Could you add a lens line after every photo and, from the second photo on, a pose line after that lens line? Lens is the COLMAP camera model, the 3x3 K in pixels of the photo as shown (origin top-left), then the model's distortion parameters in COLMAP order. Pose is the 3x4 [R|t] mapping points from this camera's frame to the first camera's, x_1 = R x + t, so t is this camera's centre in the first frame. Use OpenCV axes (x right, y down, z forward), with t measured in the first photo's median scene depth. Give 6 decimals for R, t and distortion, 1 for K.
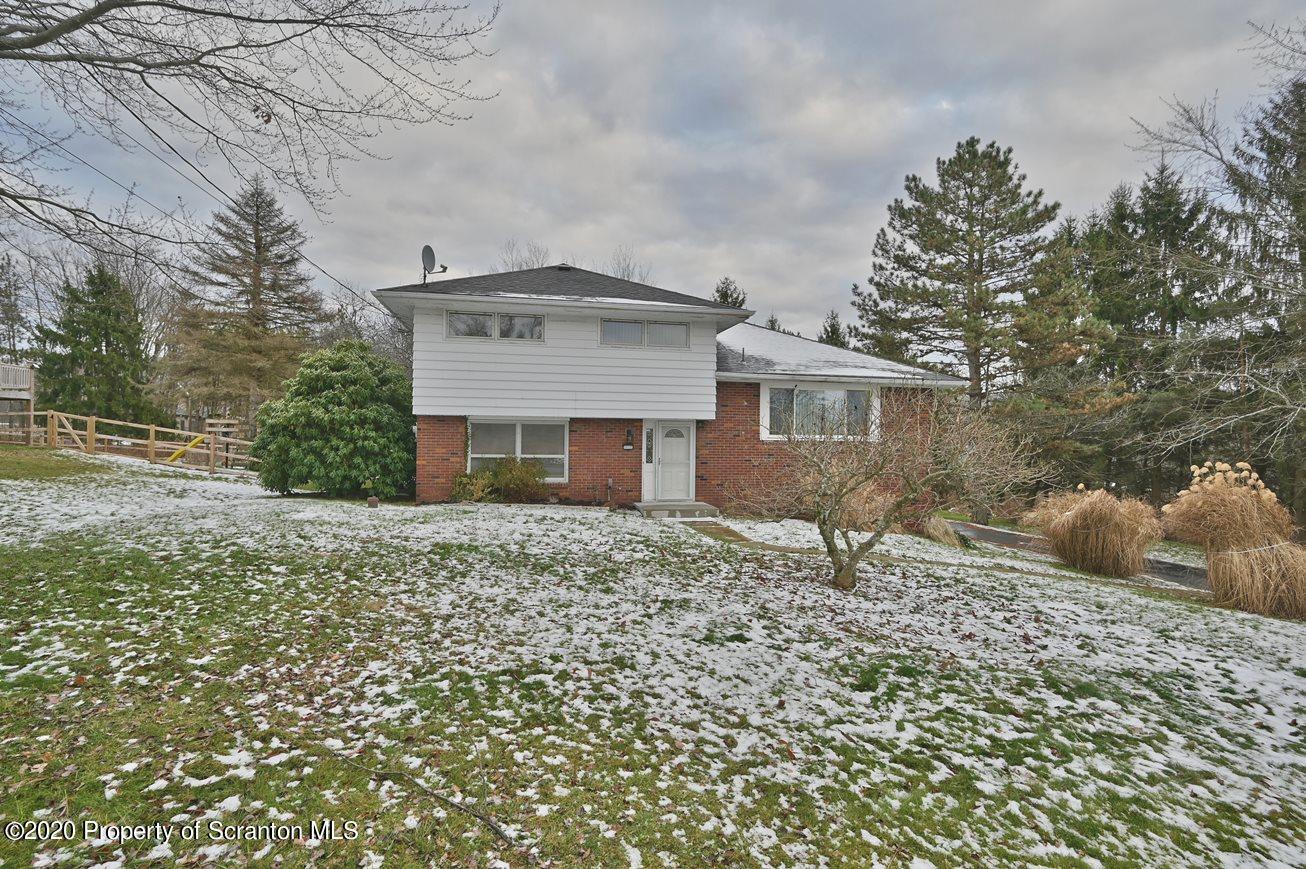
lens RADIAL K [[651.3, 0, 652.5], [0, 651.3, 434.9], [0, 0, 1]] dist [-0.001537, 0.000739]
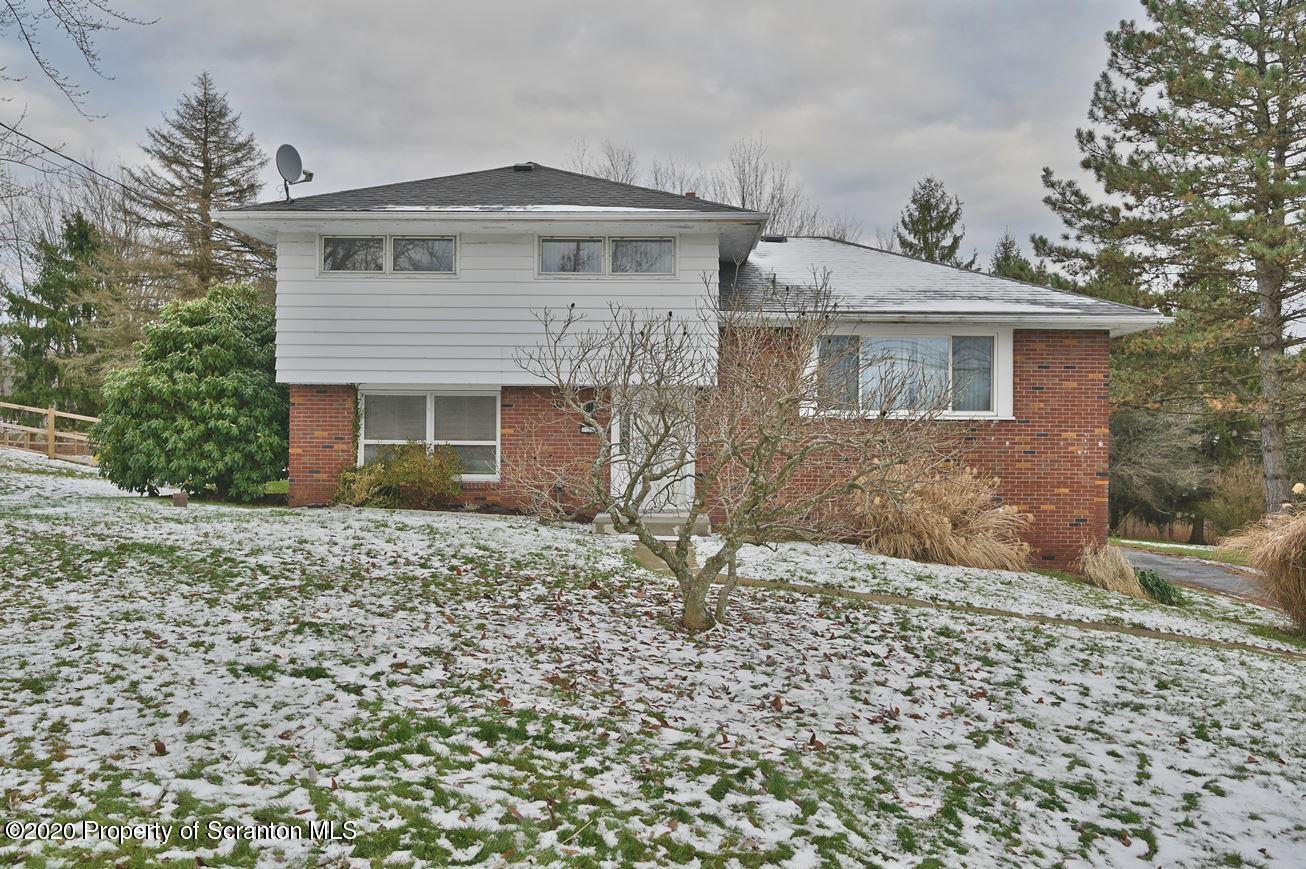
lens RADIAL K [[985.6, 0, 654.7], [0, 985.6, 437.2], [0, 0, 1]] dist [-0.005342, 0.005822]
pose [[0.973197, -0.003370, -0.229950, 0.275865], [0.003511, 0.999994, 0.000201, 0.028762], [0.229947, -0.001003, 0.973203, 0.040581]]
